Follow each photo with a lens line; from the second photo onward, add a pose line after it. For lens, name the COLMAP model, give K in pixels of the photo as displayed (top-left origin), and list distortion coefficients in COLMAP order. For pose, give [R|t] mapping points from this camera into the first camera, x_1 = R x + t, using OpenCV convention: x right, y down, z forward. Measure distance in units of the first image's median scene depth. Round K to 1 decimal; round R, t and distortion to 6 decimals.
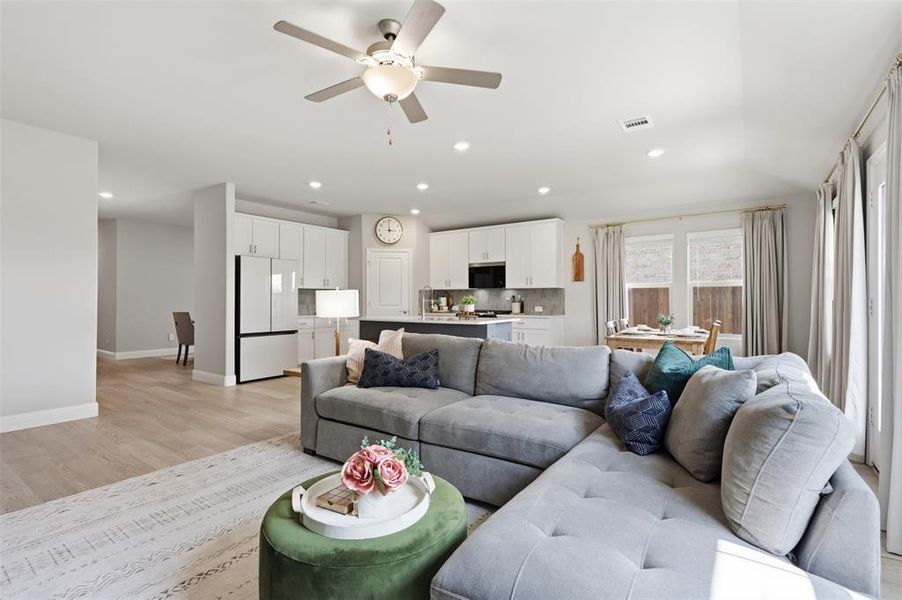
lens RADIAL K [[426.1, 0, 454.3], [0, 426.1, 294.4], [0, 0, 1]] dist [0.001016, 0.003063]
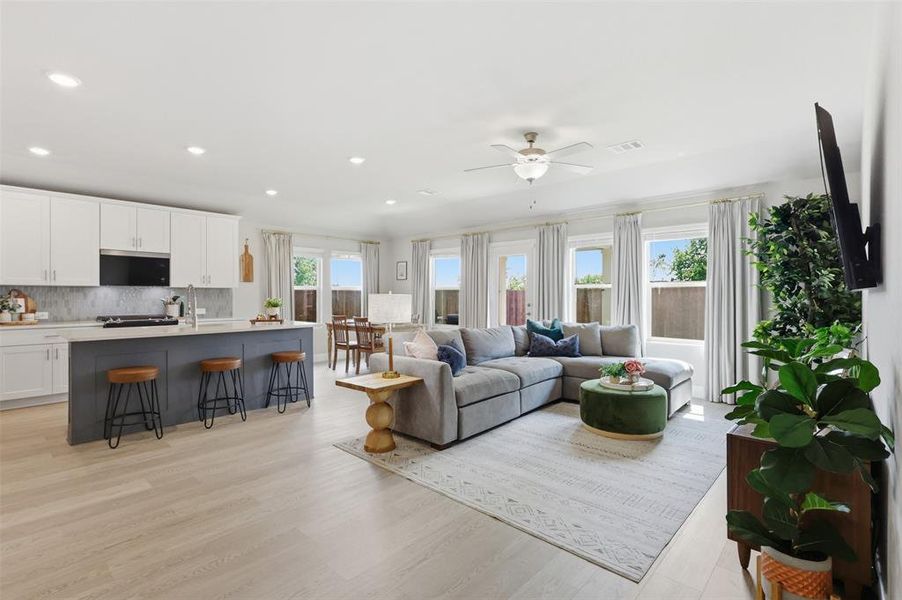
lens RADIAL K [[426.1, 0, 445.1], [0, 426.1, 303.7], [0, 0, 1]] dist [0.001016, 0.003063]
pose [[0.142435, -0.017373, 0.989652, -0.605894], [-0.012922, 0.999728, 0.019410, -0.004685], [-0.989720, -0.015553, 0.142171, 0.370923]]
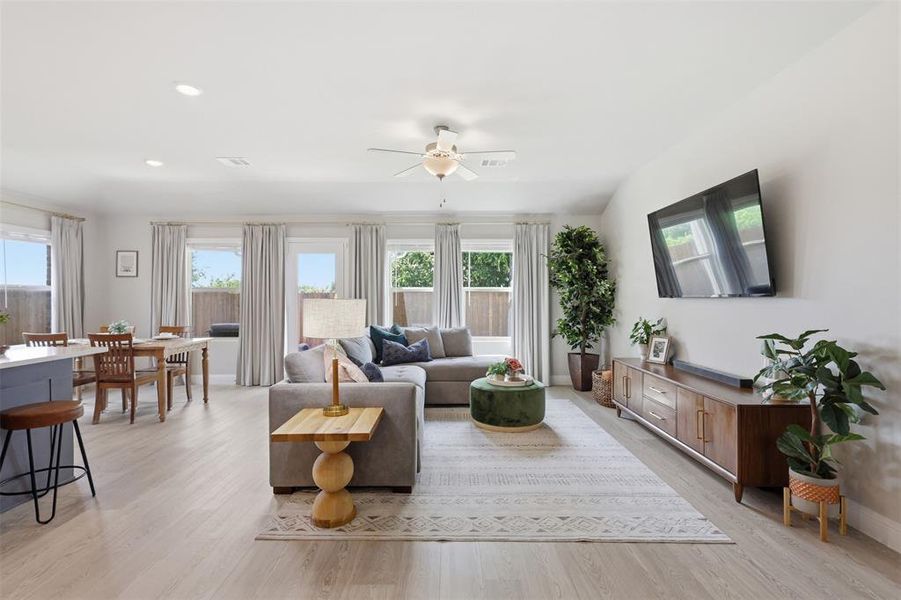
lens RADIAL K [[425.7, 0, 448.6], [0, 425.7, 299.3], [0, 0, 1]] dist [0.001016, 0.003063]
pose [[-0.572233, 0.003579, 0.820083, -0.473922], [-0.008525, 0.999910, -0.010312, -0.000523], [-0.820047, -0.012892, -0.572151, 0.623133]]
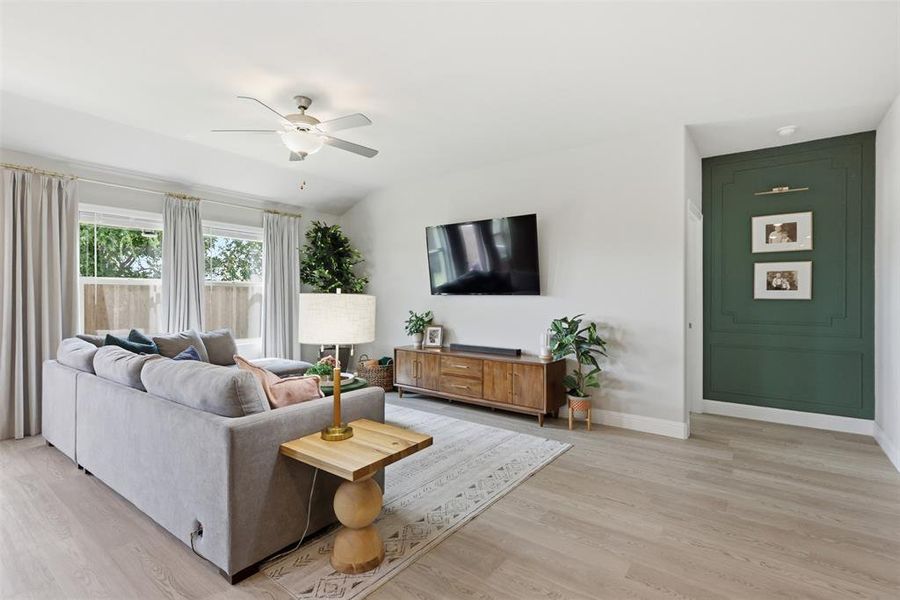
lens RADIAL K [[425.2, 0, 453.0], [0, 425.2, 296.7], [0, 0, 1]] dist [0.001016, 0.003063]
pose [[-0.999645, -0.002054, 0.026568, -0.221933], [-0.002399, 0.999913, -0.012990, 0.000880], [-0.026539, -0.013049, -0.999563, 0.778121]]
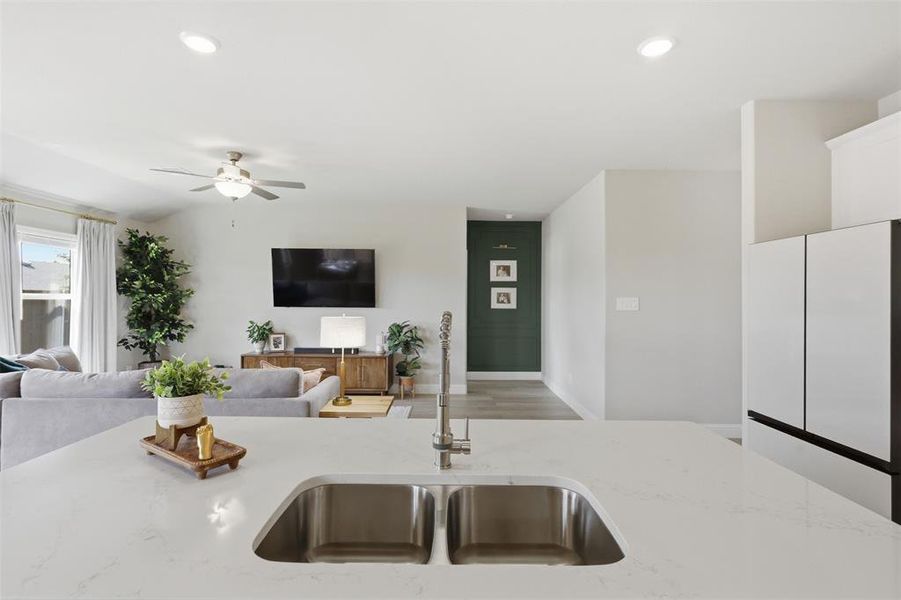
lens RADIAL K [[425.7, 0, 454.5], [0, 425.7, 286.0], [0, 0, 1]] dist [0.001016, 0.003063]
pose [[-0.811606, -0.021298, -0.583817, 0.032471], [0.001421, 0.999260, -0.038429, -0.019213], [0.584204, -0.032018, -0.810975, 0.941793]]
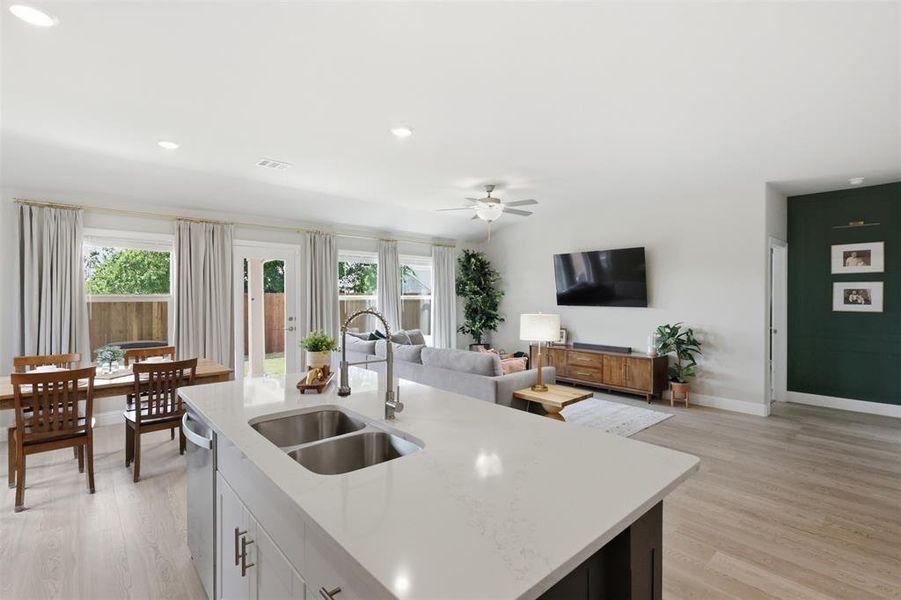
lens RADIAL K [[425.7, 0, 452.0], [0, 425.7, 298.6], [0, 0, 1]] dist [0.001016, 0.003063]
pose [[-0.974725, -0.000628, 0.223406, -0.150141], [-0.001828, 0.999985, -0.005165, -0.020820], [-0.223399, -0.005443, -0.974712, 1.037217]]
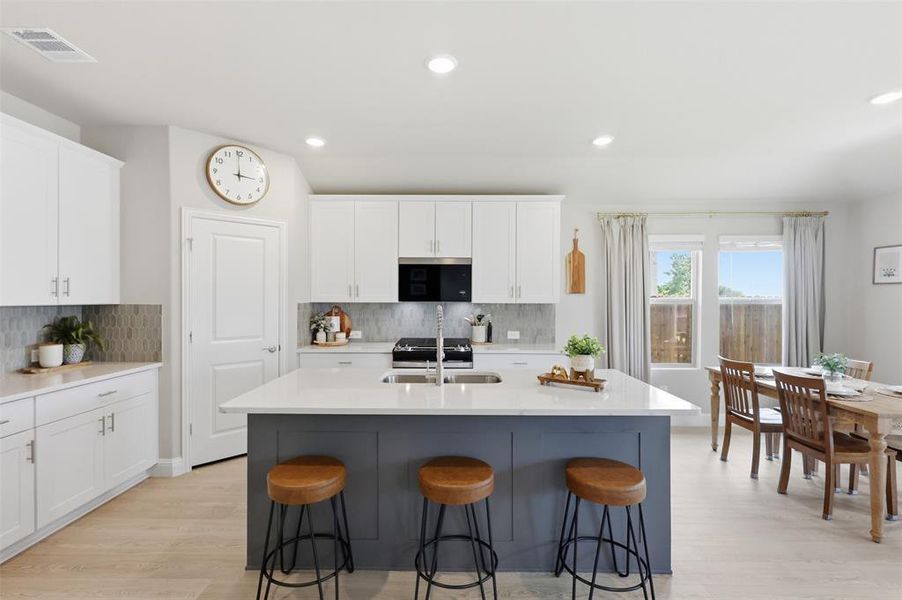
lens RADIAL K [[426.1, 0, 451.4], [0, 426.1, 297.7], [0, 0, 1]] dist [0.001016, 0.003063]
pose [[0.820290, 0.003328, 0.571938, -0.245197], [-0.011967, 0.999864, 0.011345, -0.027929], [-0.571822, -0.016151, 0.820219, 0.527014]]
